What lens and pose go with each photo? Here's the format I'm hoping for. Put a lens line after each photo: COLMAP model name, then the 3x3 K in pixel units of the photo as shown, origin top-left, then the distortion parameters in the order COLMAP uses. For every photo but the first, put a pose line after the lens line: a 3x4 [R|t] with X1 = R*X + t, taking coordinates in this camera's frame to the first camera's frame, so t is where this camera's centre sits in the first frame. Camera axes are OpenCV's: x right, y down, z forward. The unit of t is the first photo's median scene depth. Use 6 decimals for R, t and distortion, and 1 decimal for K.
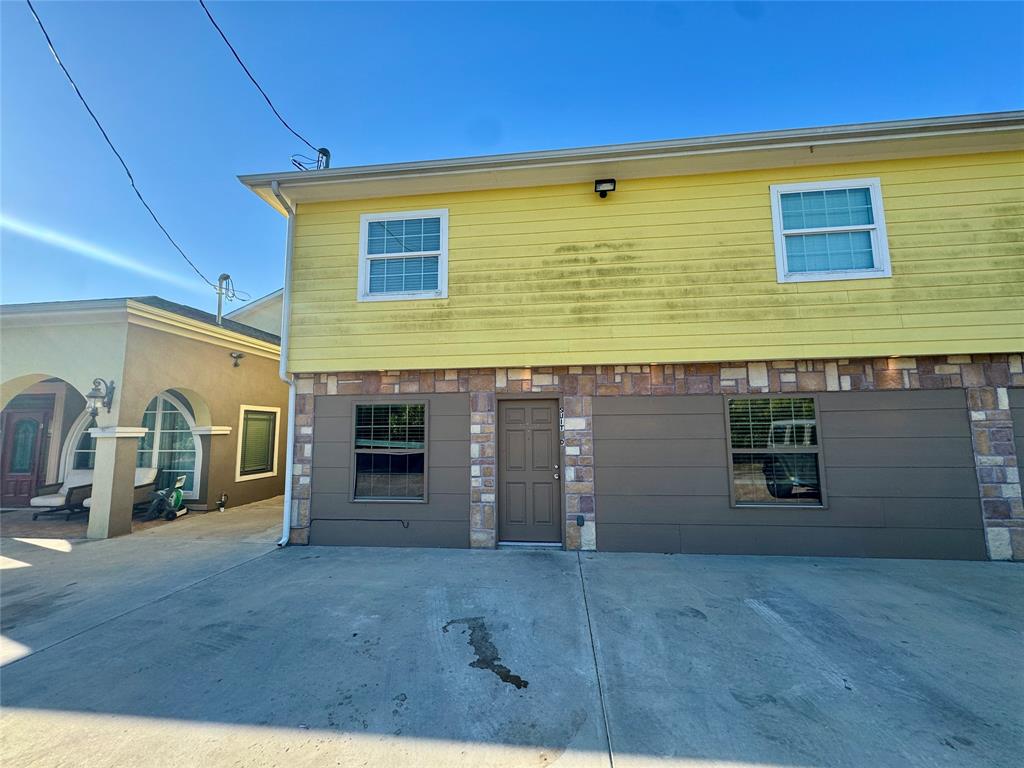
lens RADIAL K [[407.2, 0, 511.3], [0, 407.2, 381.9], [0, 0, 1]] dist [-0.004848, 0.001081]
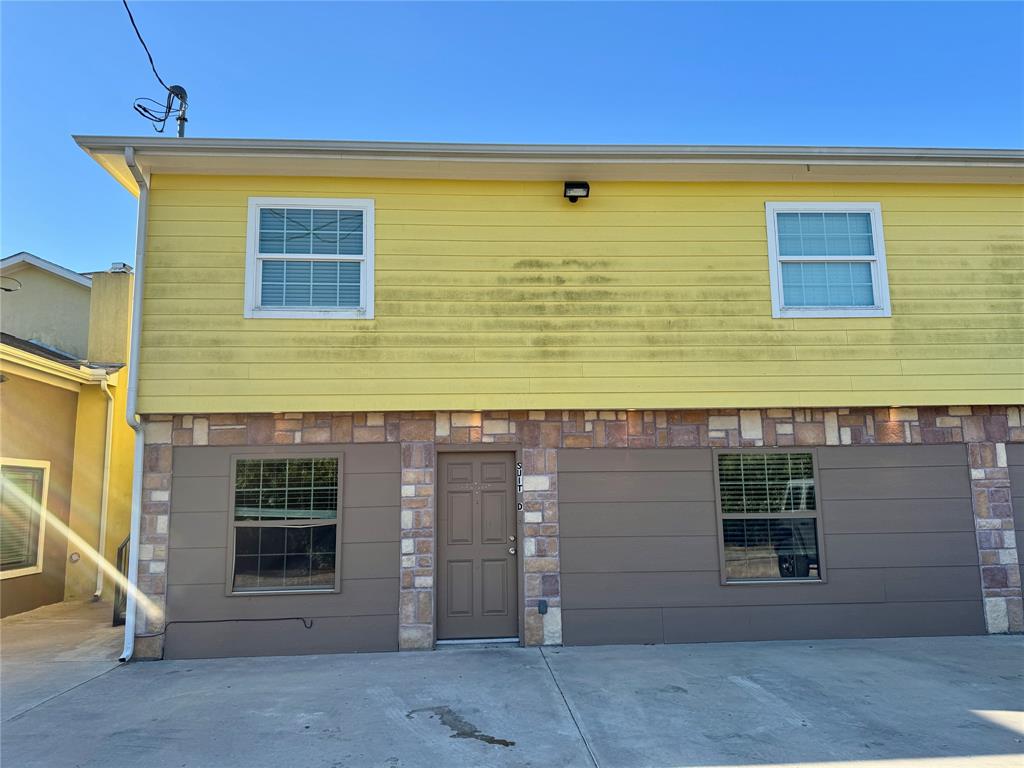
lens RADIAL K [[724.8, 0, 501.3], [0, 724.8, 379.4], [0, 0, 1]] dist [0.057210, -0.058752]
pose [[0.986310, 0.019407, 0.163756, -0.148875], [-0.012403, 0.998968, -0.043684, -0.037981], [-0.164435, 0.041055, 0.985533, -0.398849]]
